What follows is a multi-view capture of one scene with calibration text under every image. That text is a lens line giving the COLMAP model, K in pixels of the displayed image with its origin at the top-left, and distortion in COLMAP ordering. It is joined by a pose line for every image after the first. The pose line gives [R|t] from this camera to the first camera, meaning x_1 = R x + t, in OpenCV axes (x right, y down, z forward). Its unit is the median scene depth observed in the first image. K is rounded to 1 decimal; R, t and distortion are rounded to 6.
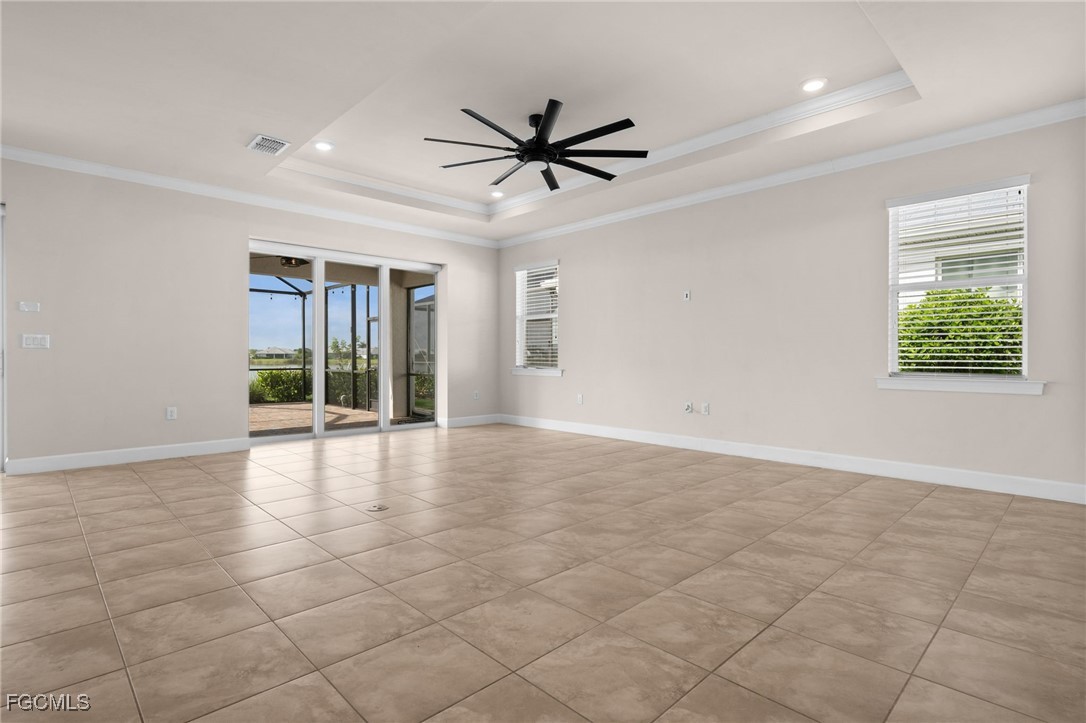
lens RADIAL K [[530.3, 0, 534.9], [0, 530.3, 369.0], [0, 0, 1]] dist [-0.001616, 0.000149]
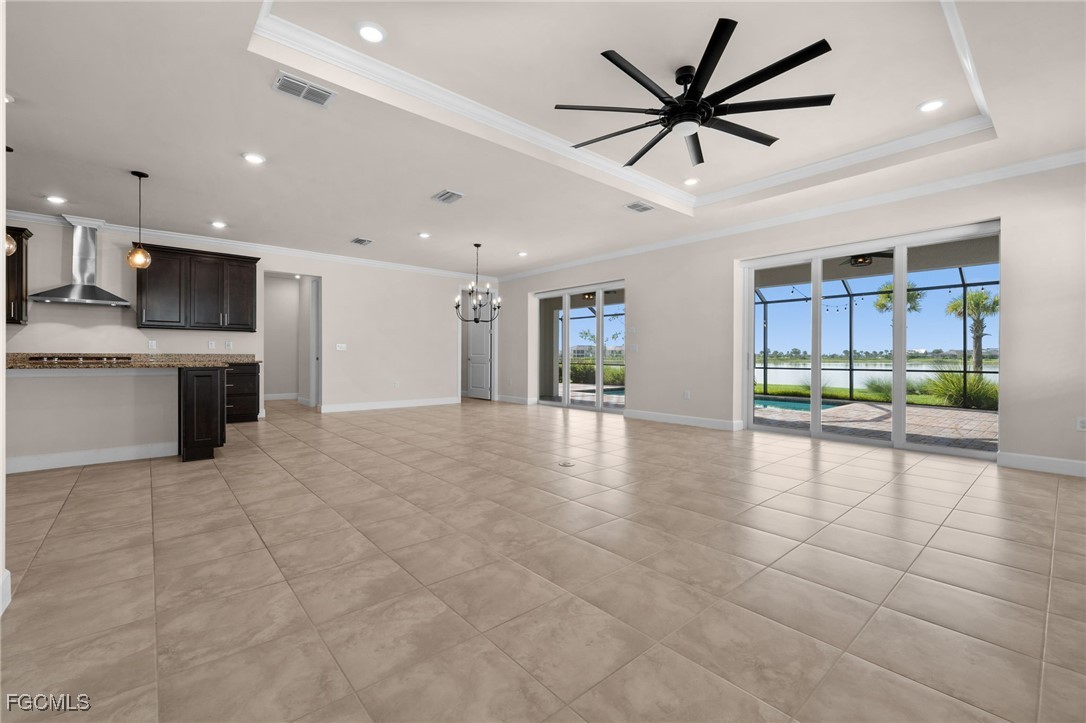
lens RADIAL K [[459.3, 0, 544.0], [0, 459.3, 352.7], [0, 0, 1]] dist [-0.007089, 0.000039]
pose [[-0.040790, -0.008773, -0.999129, 1.220717], [-0.030883, 0.999495, -0.007515, -0.022234], [0.998690, 0.030549, -0.041041, 1.337501]]
